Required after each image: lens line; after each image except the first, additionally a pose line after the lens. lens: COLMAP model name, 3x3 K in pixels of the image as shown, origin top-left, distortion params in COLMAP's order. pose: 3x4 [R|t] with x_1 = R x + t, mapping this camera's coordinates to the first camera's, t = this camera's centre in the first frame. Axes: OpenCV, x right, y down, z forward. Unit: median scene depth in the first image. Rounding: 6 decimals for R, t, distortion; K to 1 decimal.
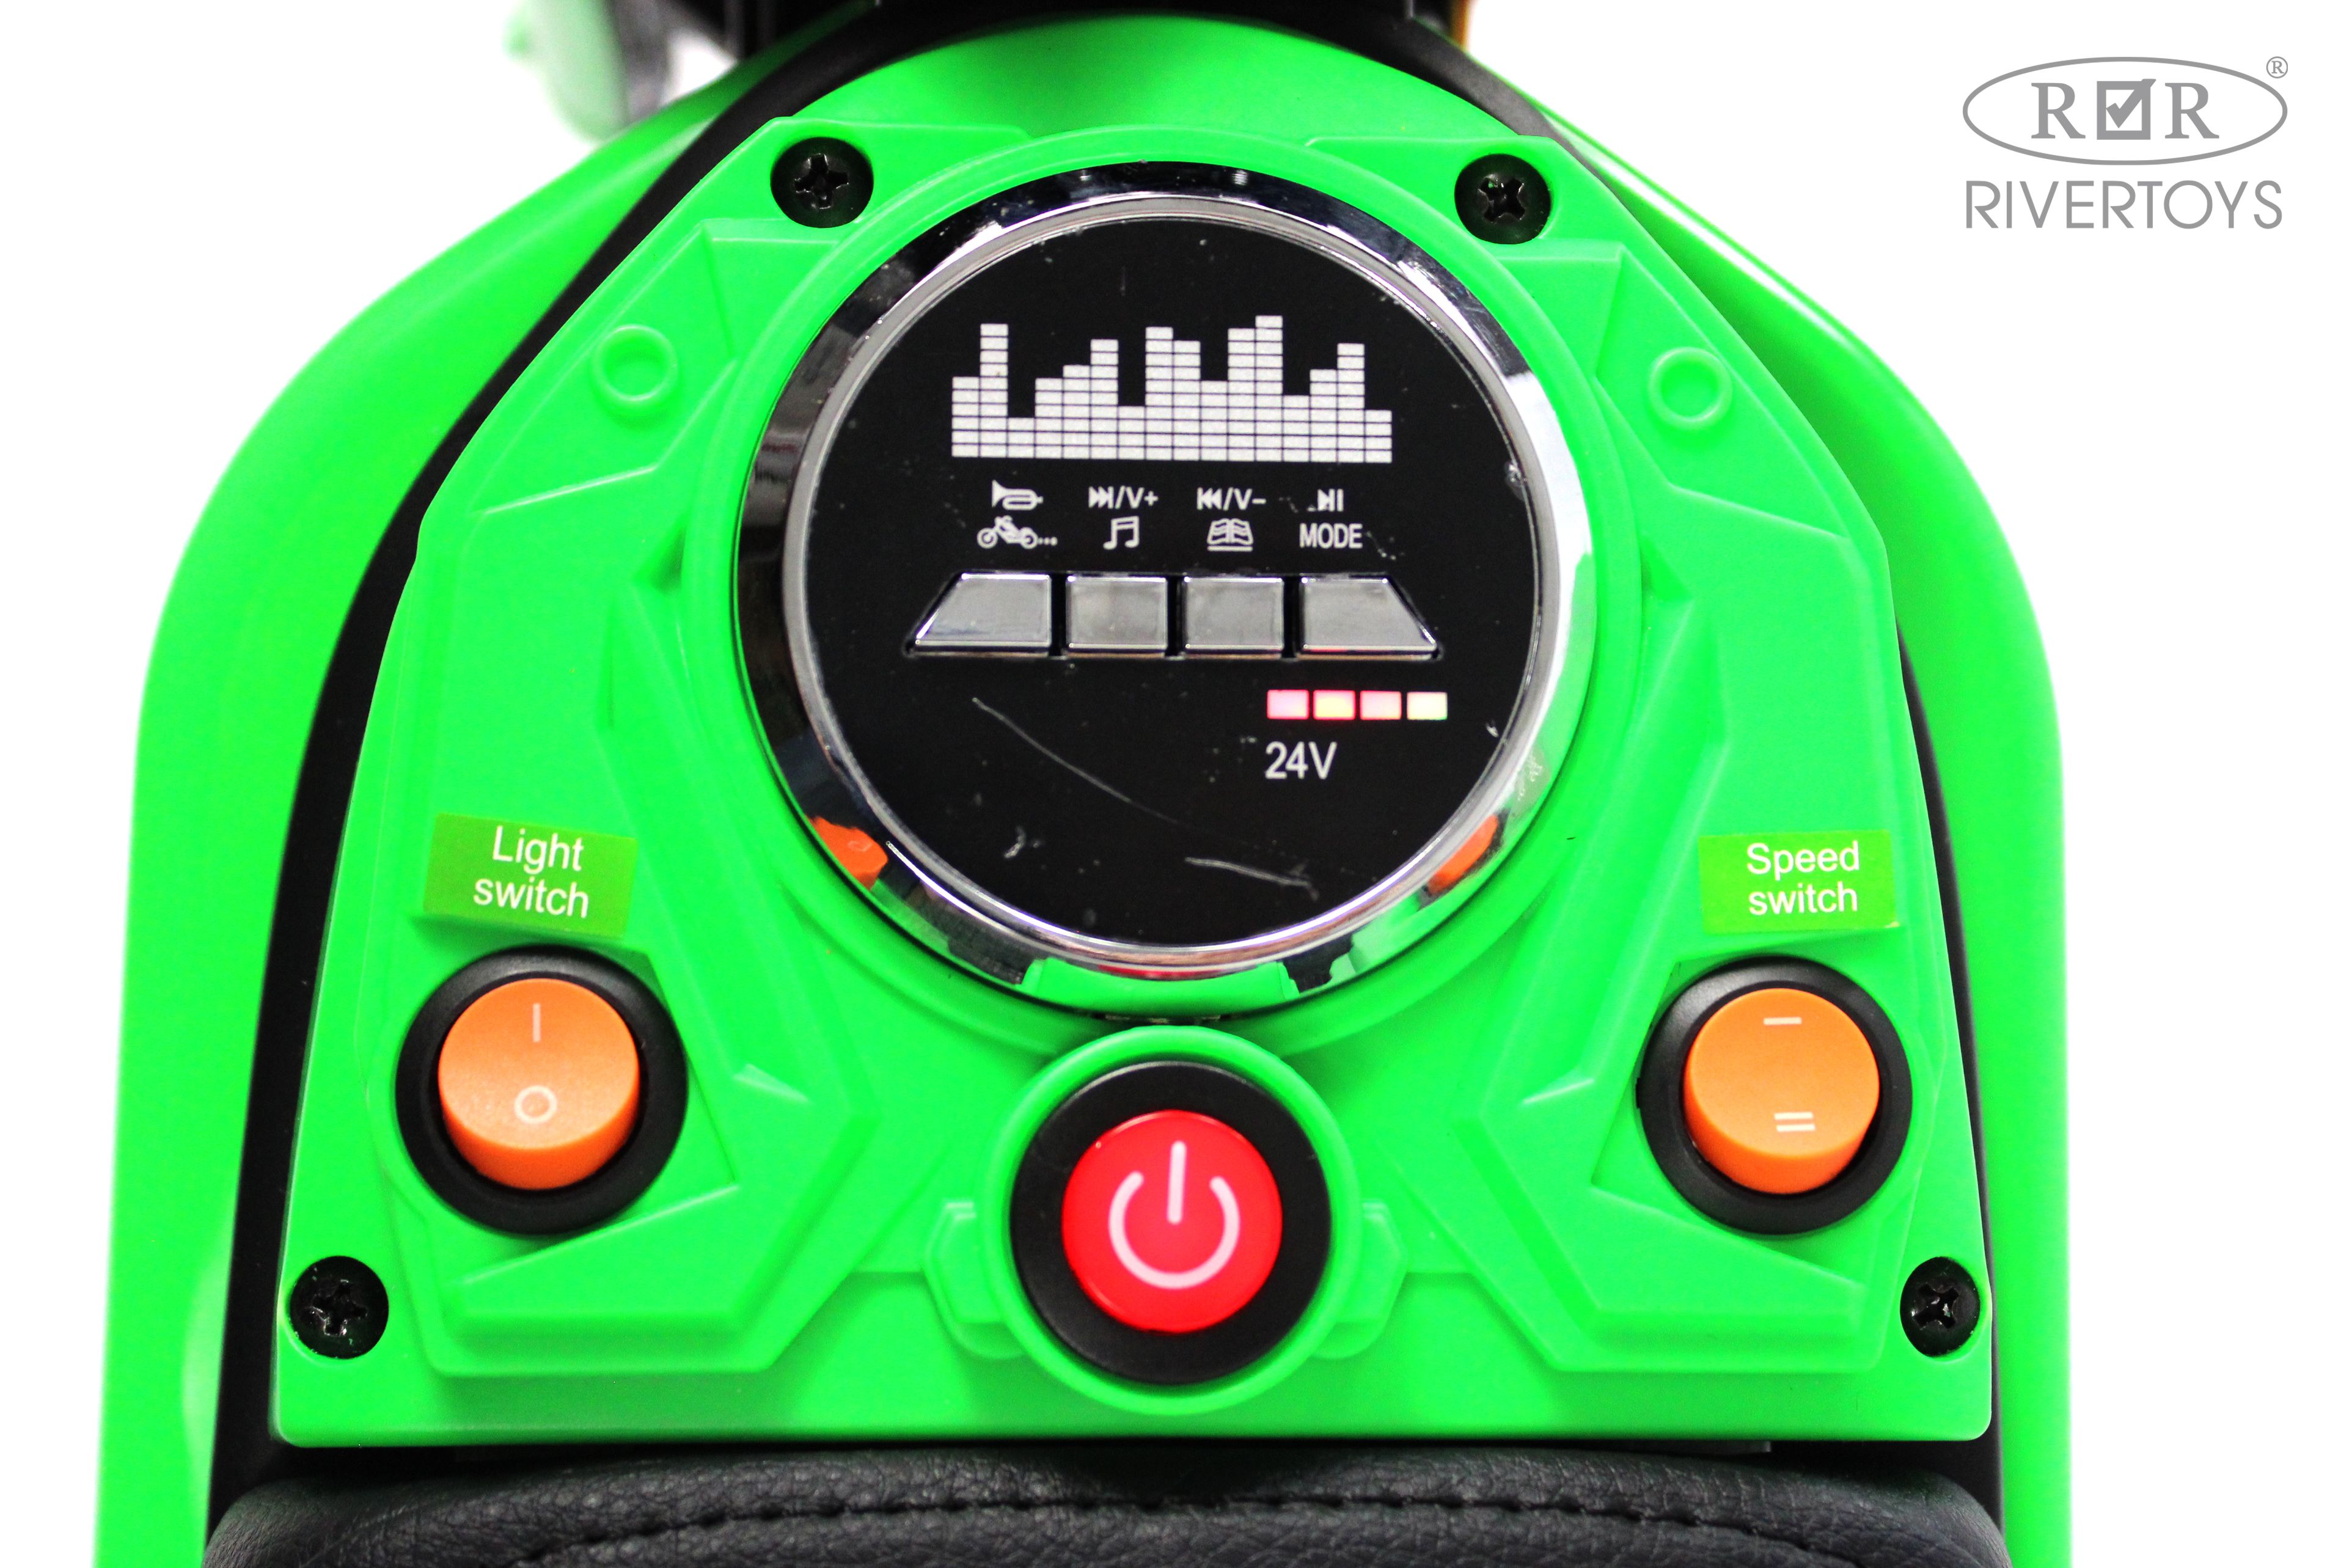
lens RADIAL K [[3654.7, 0, 1173.0], [0, 3654.7, 785.2], [0, 0, 1]] dist [-0.014113, 0.000000]
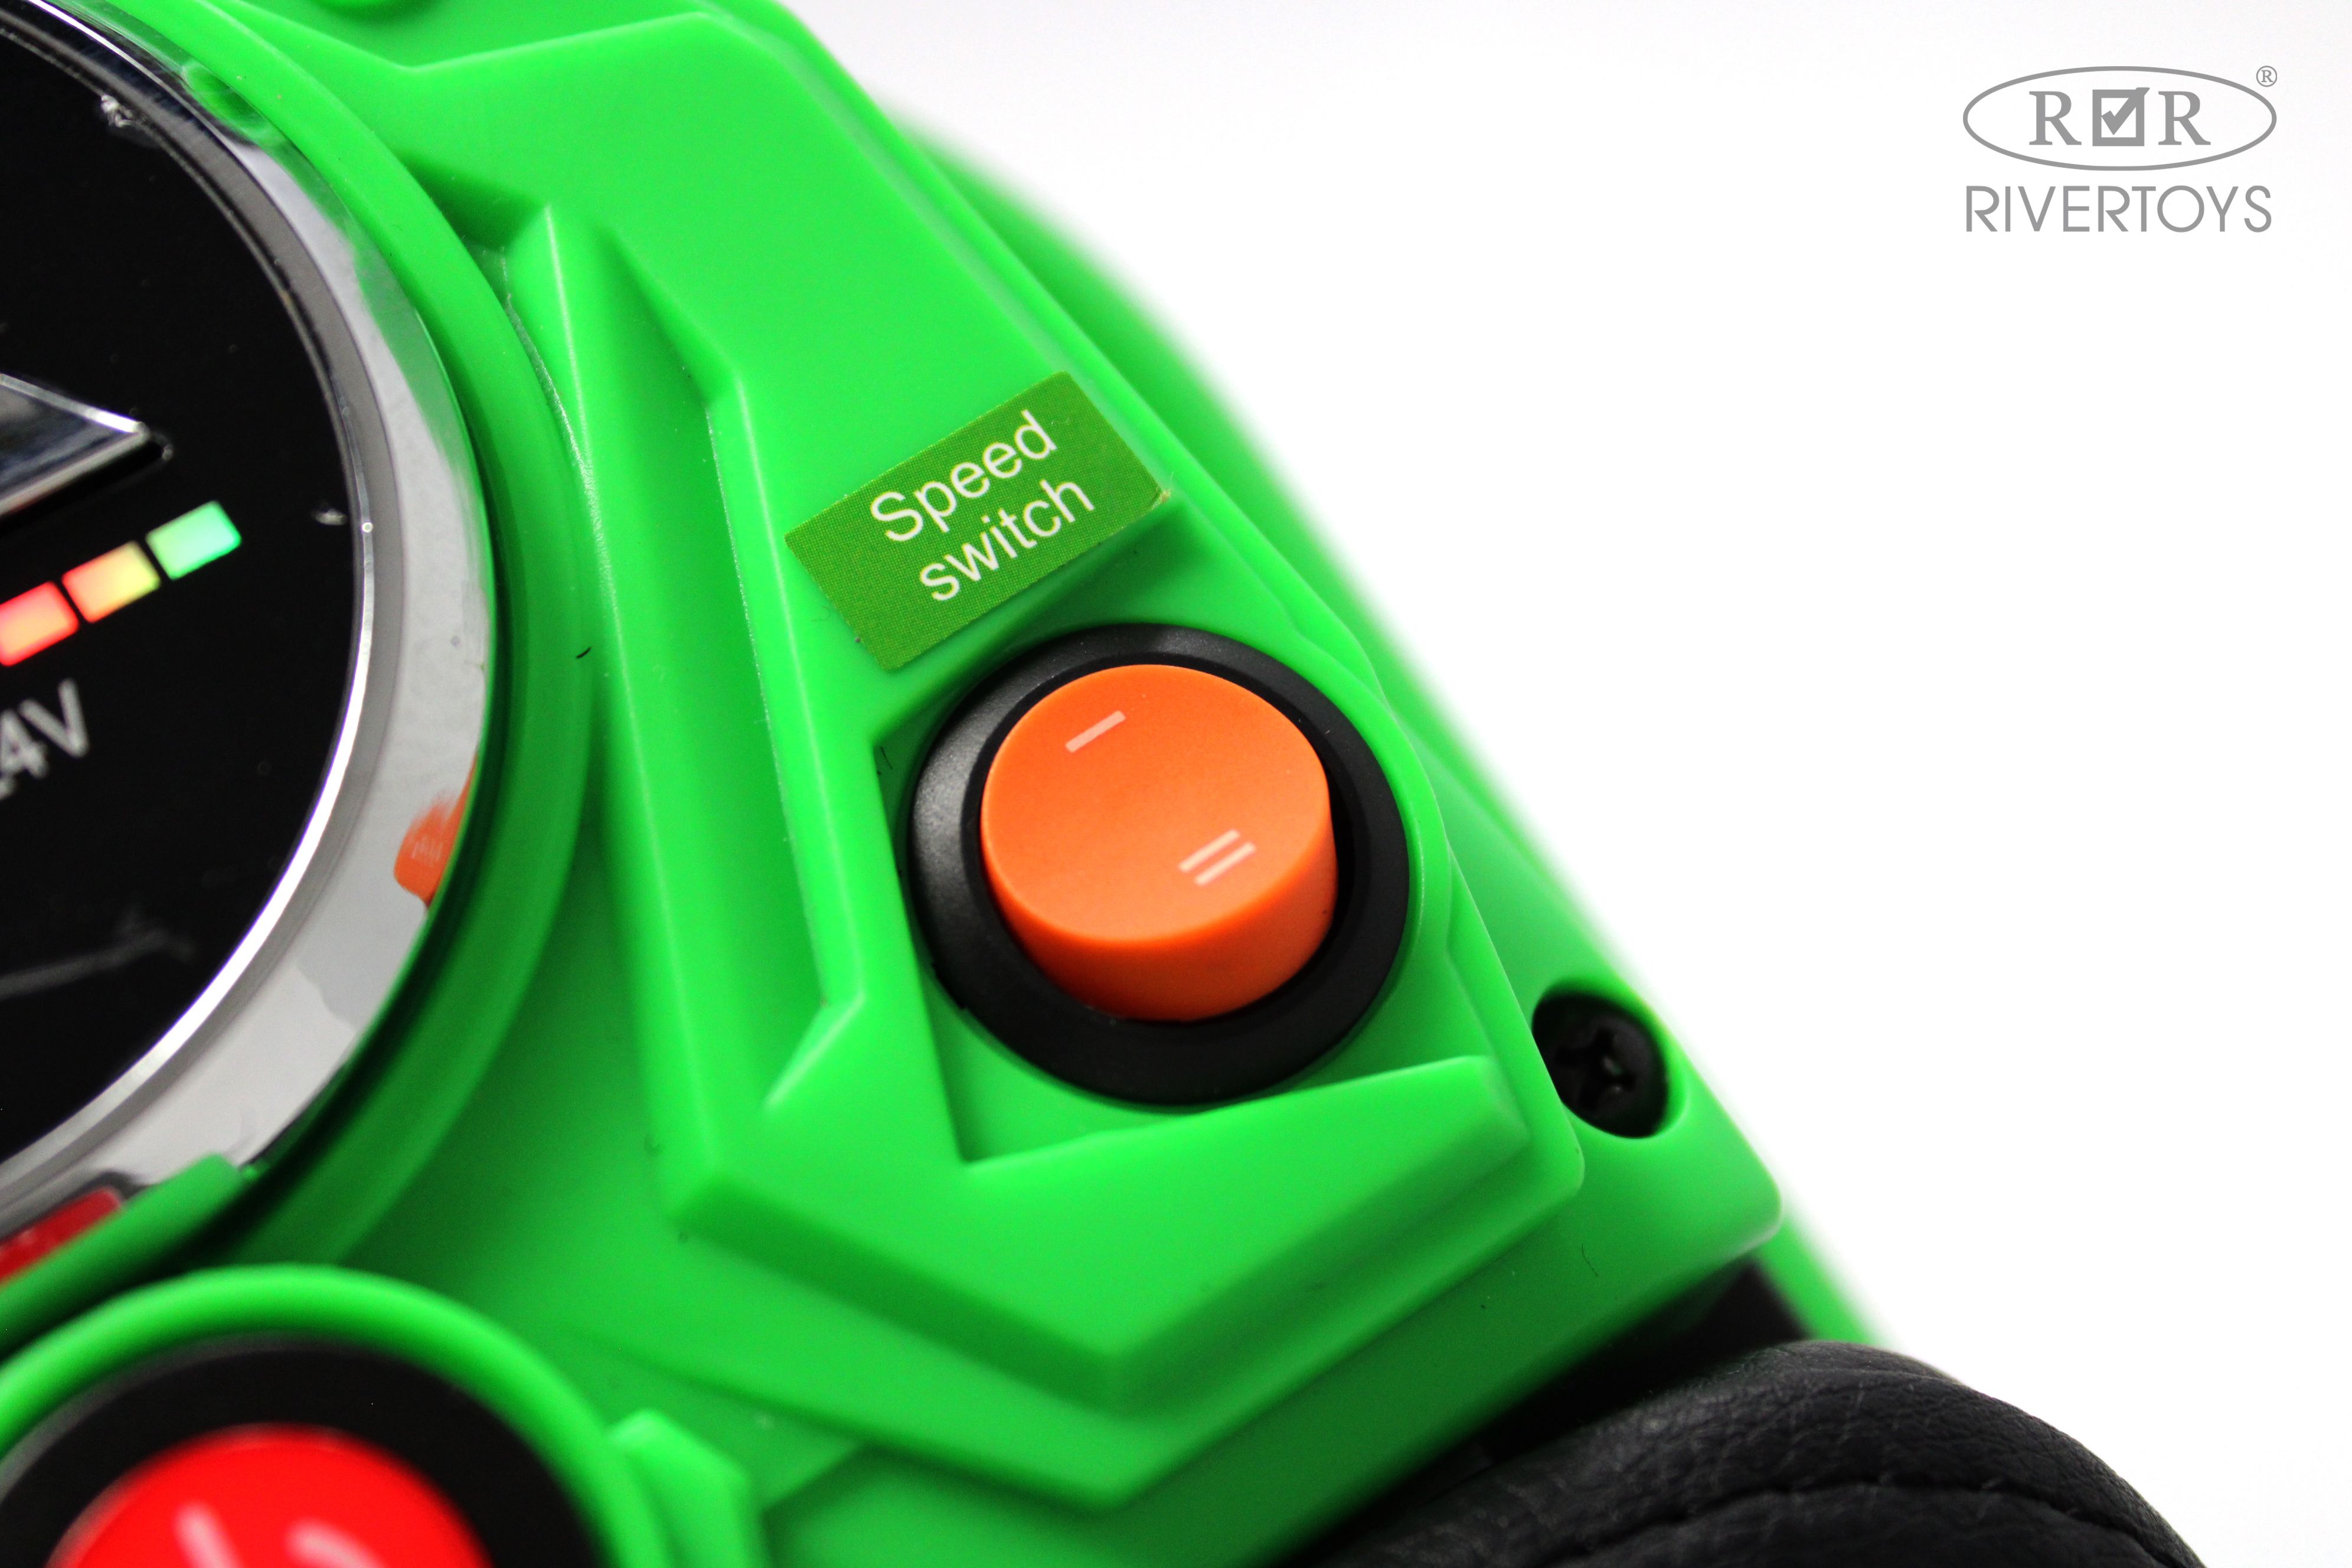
lens RADIAL K [[3654.7, 0, 1173.0], [0, 3654.7, 775.9], [0, 0, 1]] dist [-0.014113, 0.000000]
pose [[0.810815, -0.506361, 0.293559, 0.013718], [0.551169, 0.829324, -0.091836, 0.128562], [-0.196953, 0.236263, 0.951519, 0.491399]]
